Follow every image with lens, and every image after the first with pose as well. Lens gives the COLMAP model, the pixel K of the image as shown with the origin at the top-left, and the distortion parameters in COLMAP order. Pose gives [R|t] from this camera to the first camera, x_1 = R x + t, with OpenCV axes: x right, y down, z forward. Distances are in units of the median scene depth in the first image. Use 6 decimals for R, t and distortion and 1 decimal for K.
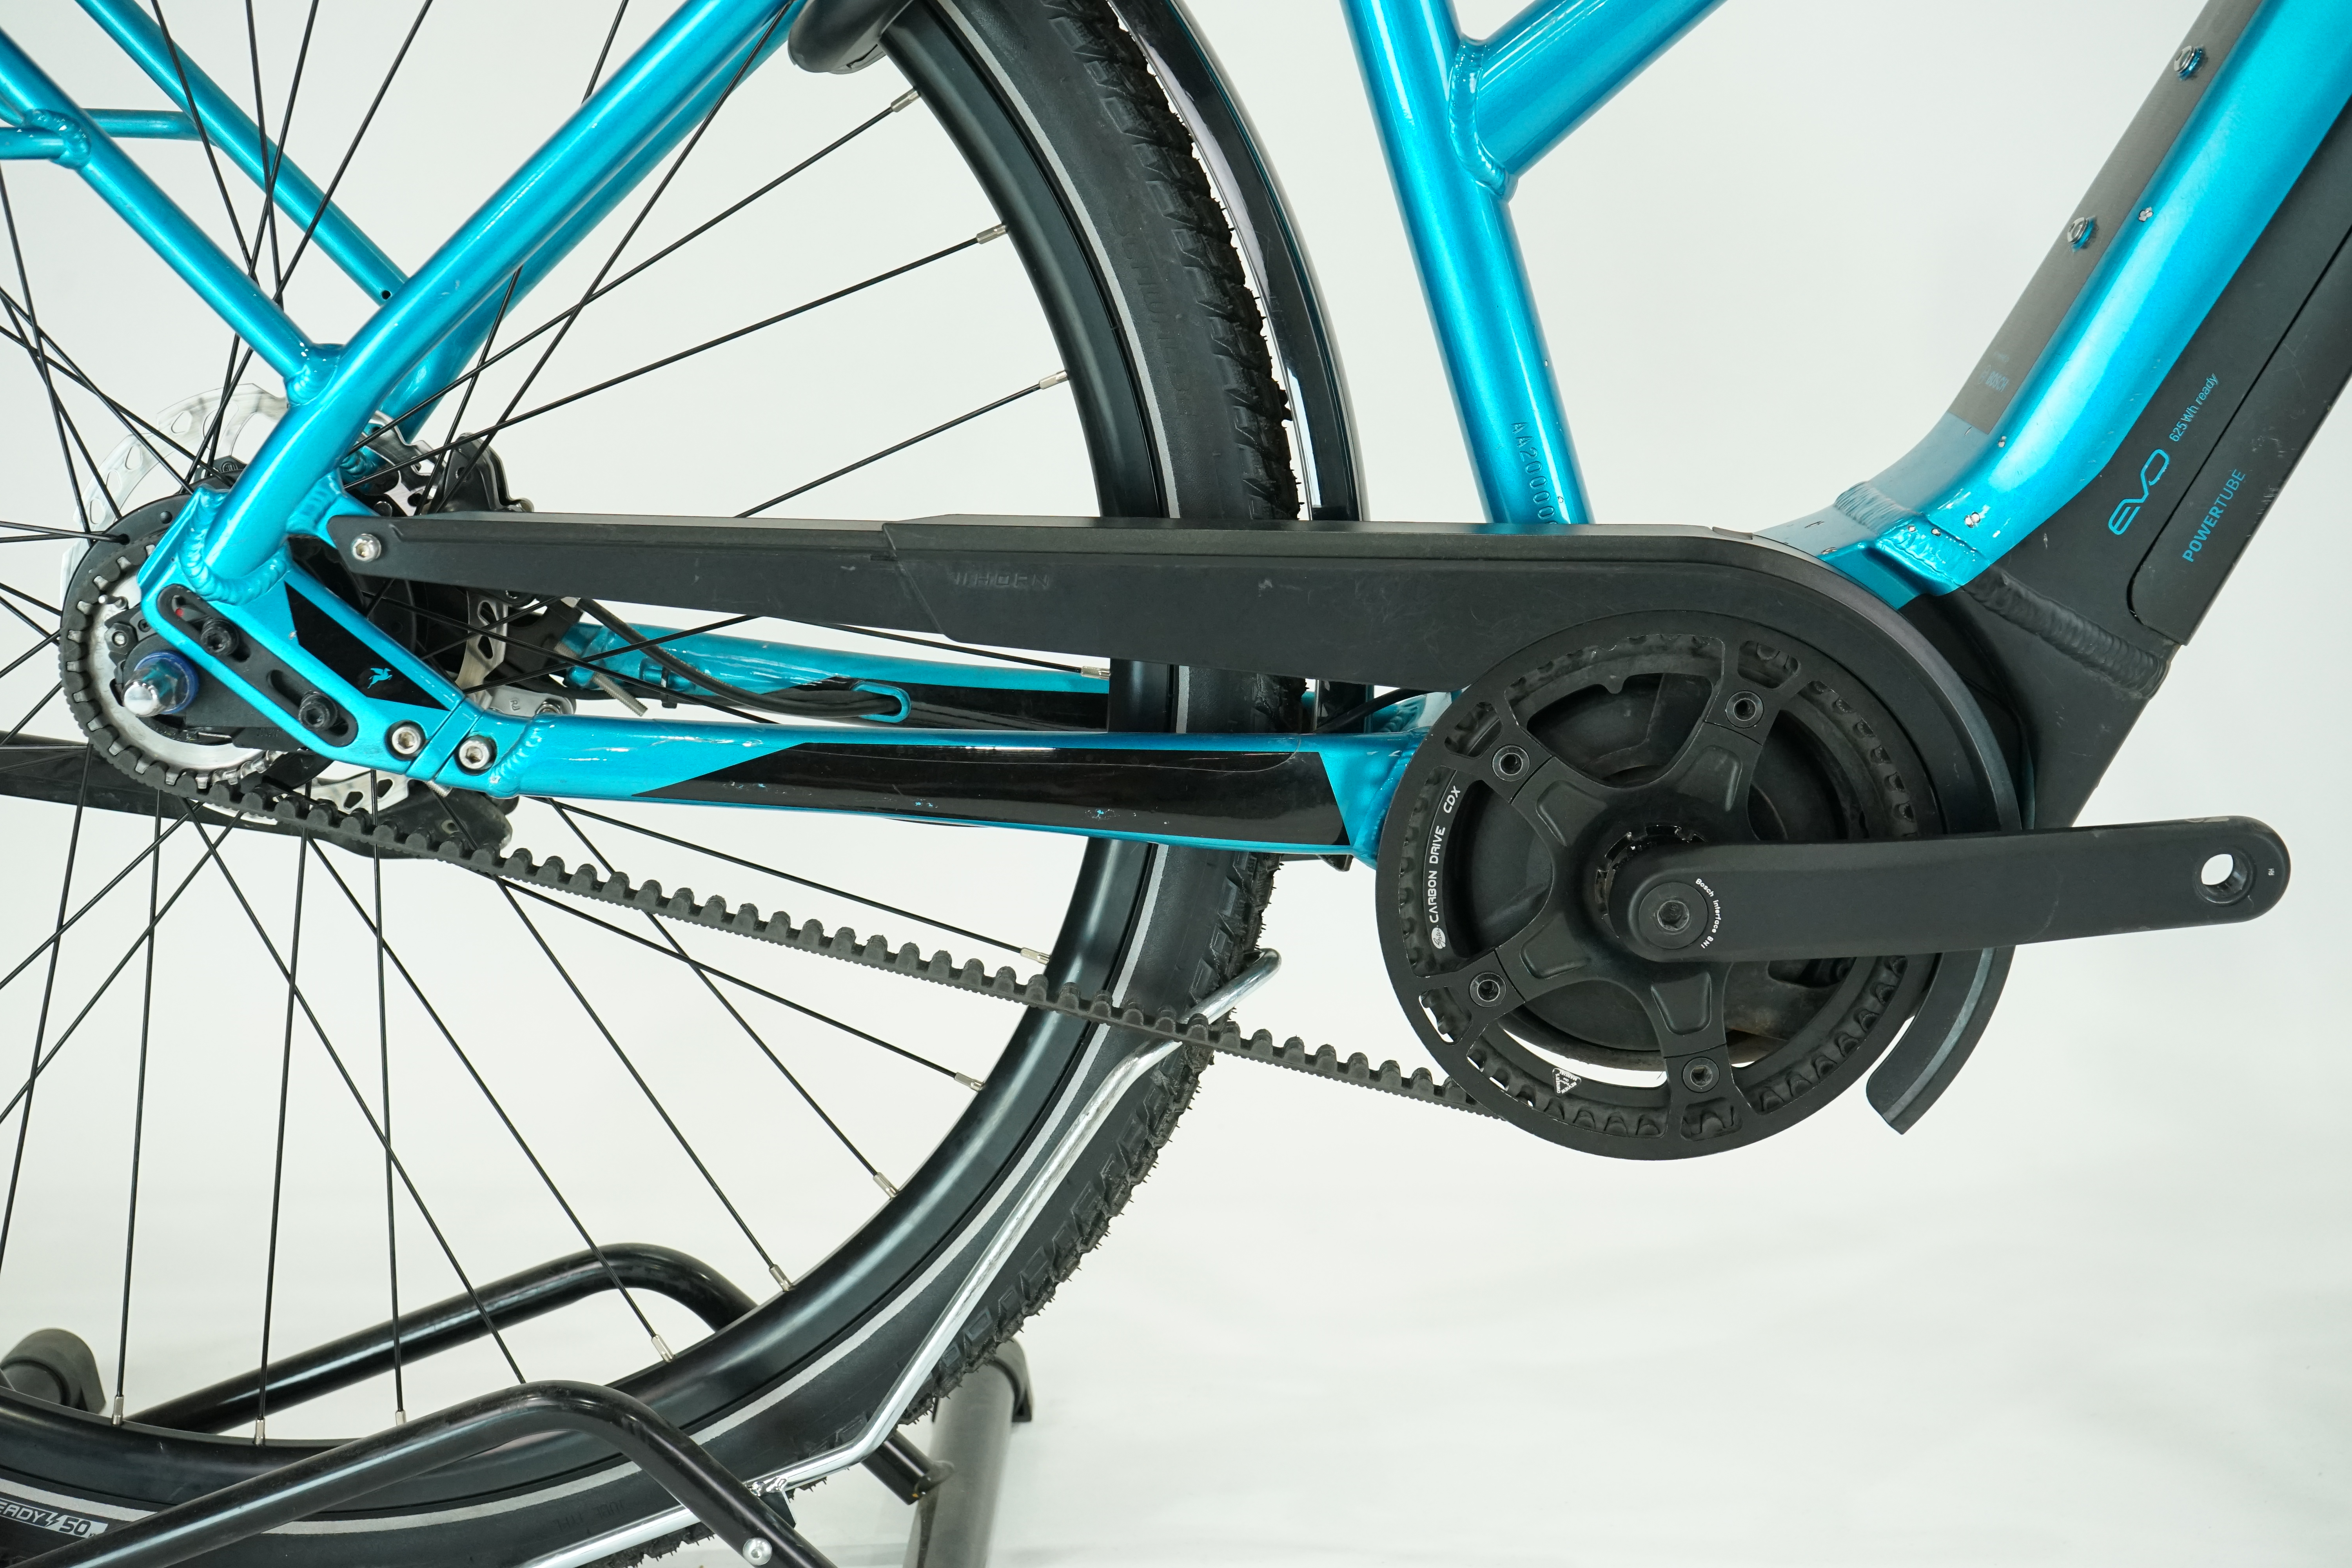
lens RADIAL K [[3116.8, 0, 1176.0], [0, 3116.8, 784.0], [0, 0, 1]] dist [-0.205889, -0.005583]
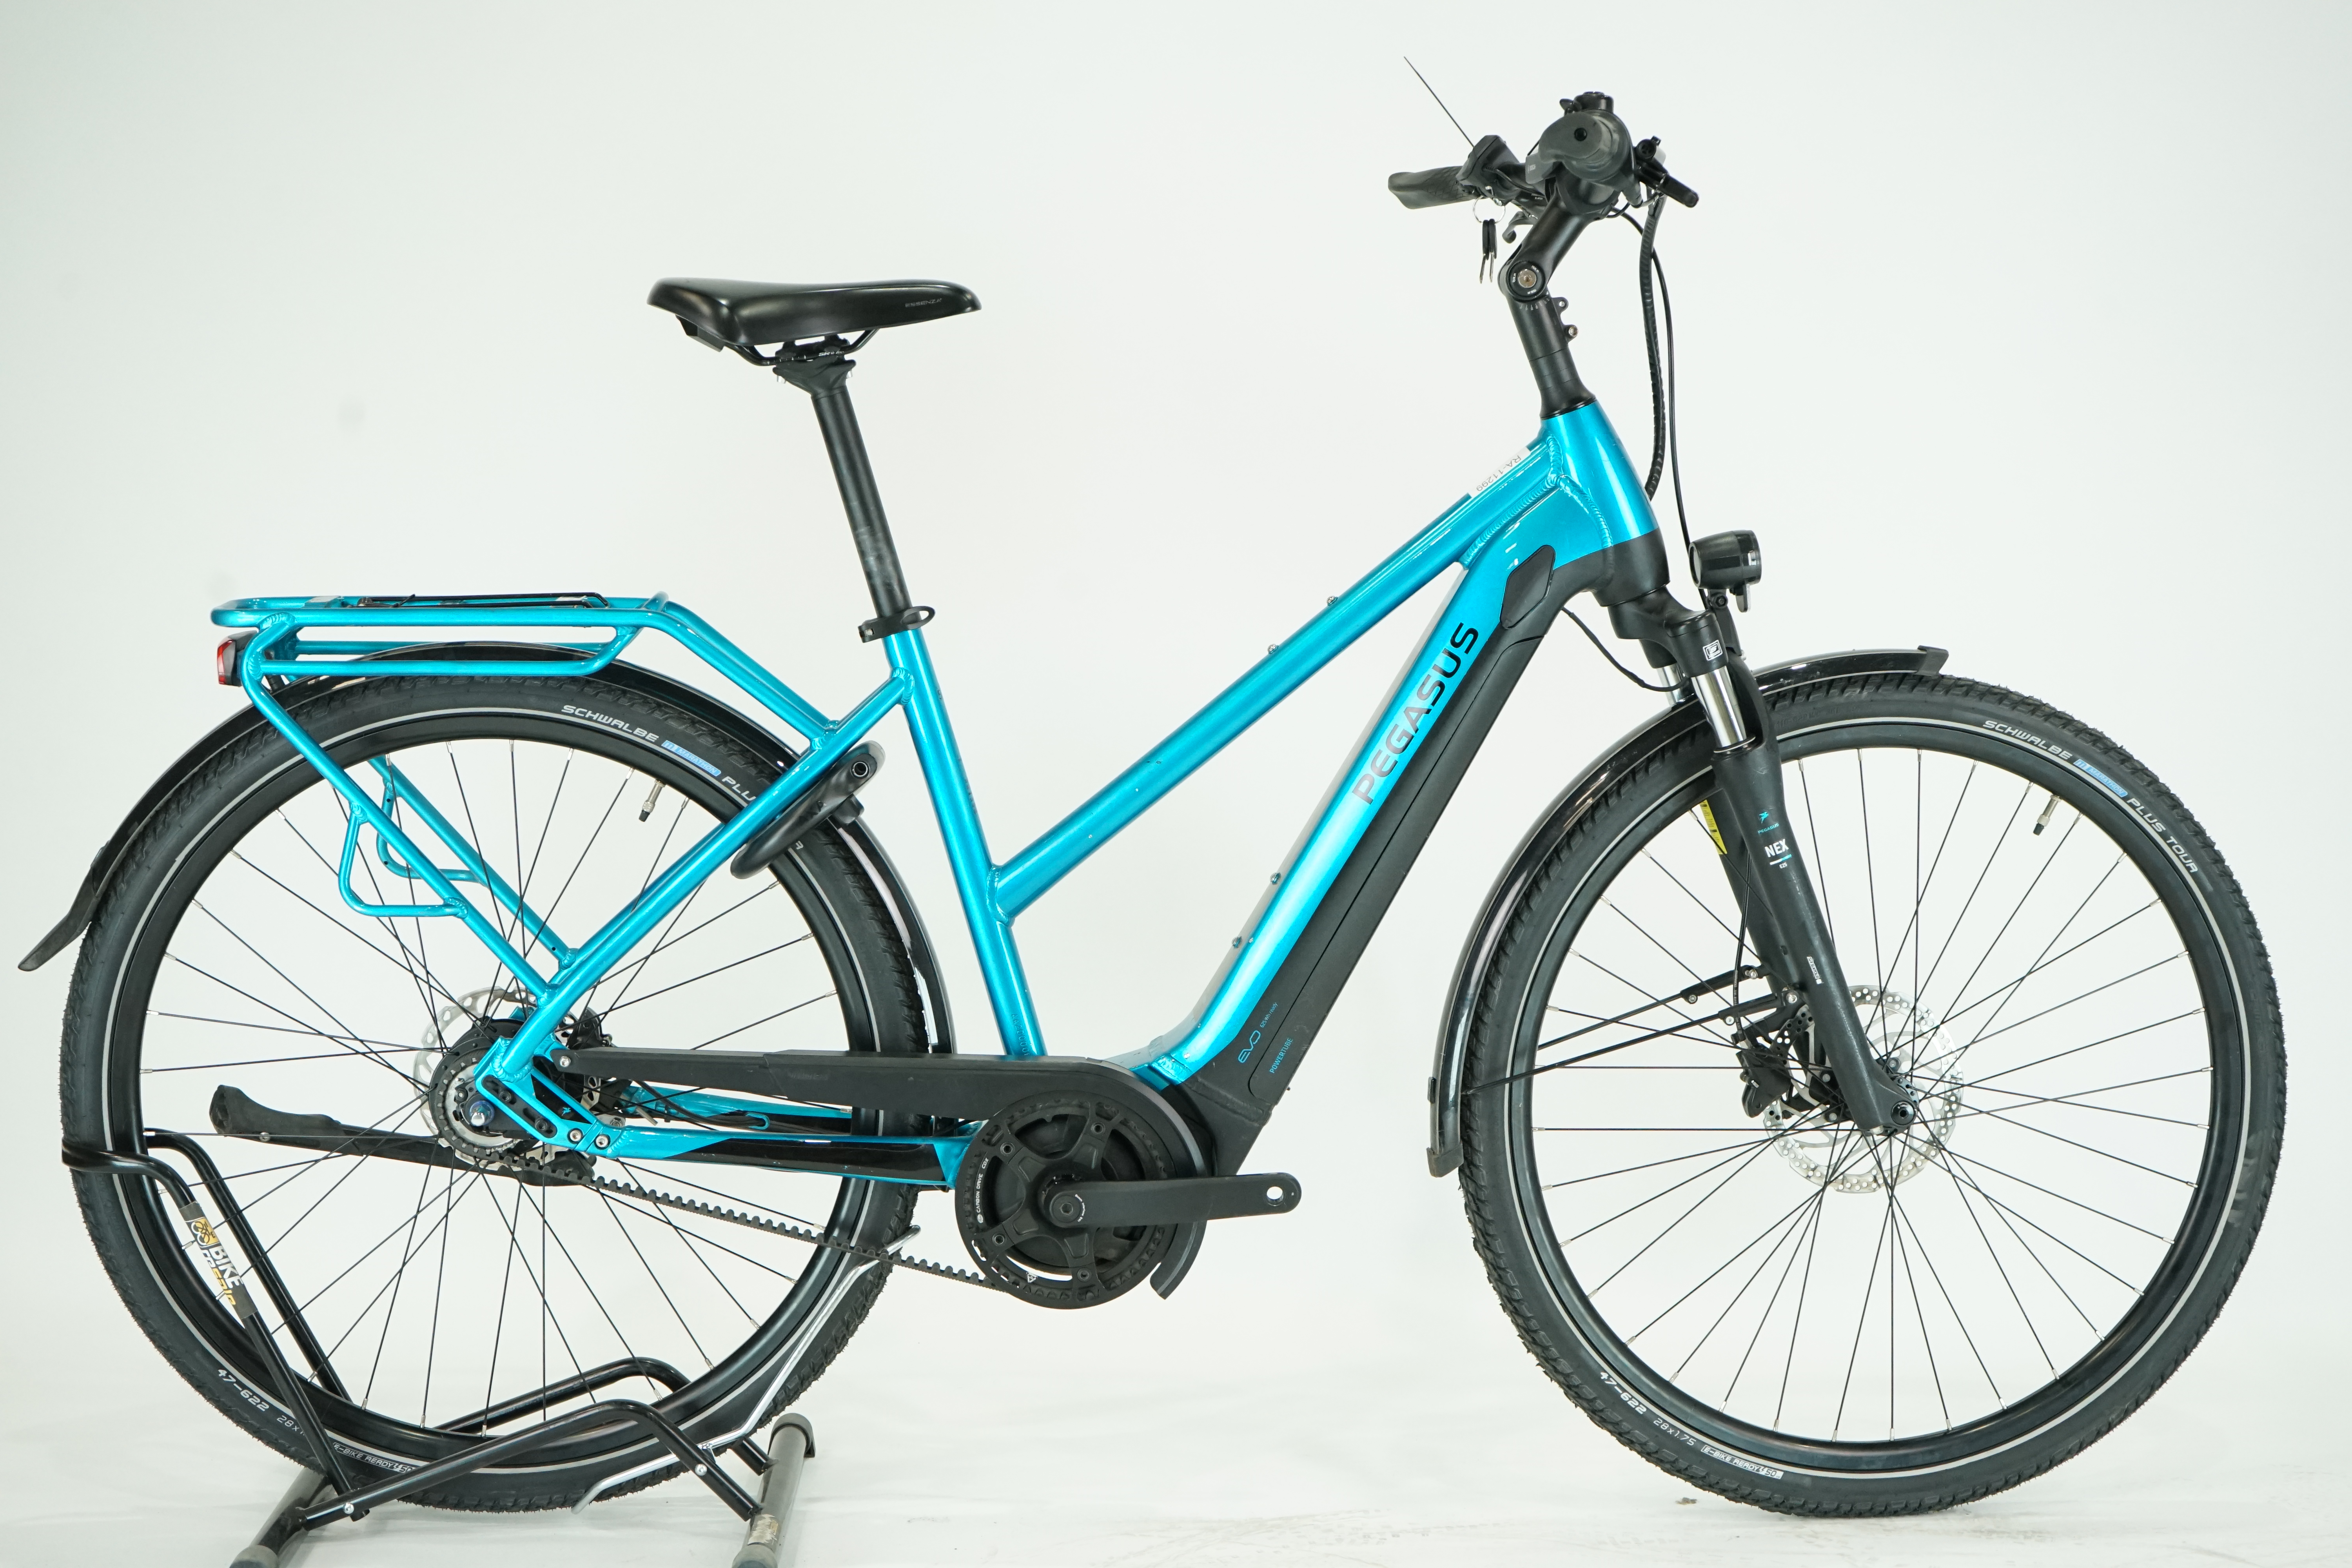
lens RADIAL K [[3818.9, 0, 1176.0], [0, 3818.9, 784.0], [0, 0, 1]] dist [0.010902, -0.018974]
pose [[0.999083, 0.013909, 0.040490, 0.112630], [-0.009646, 0.994568, -0.103637, 0.018534], [-0.041712, 0.103151, 0.993791, -2.115408]]
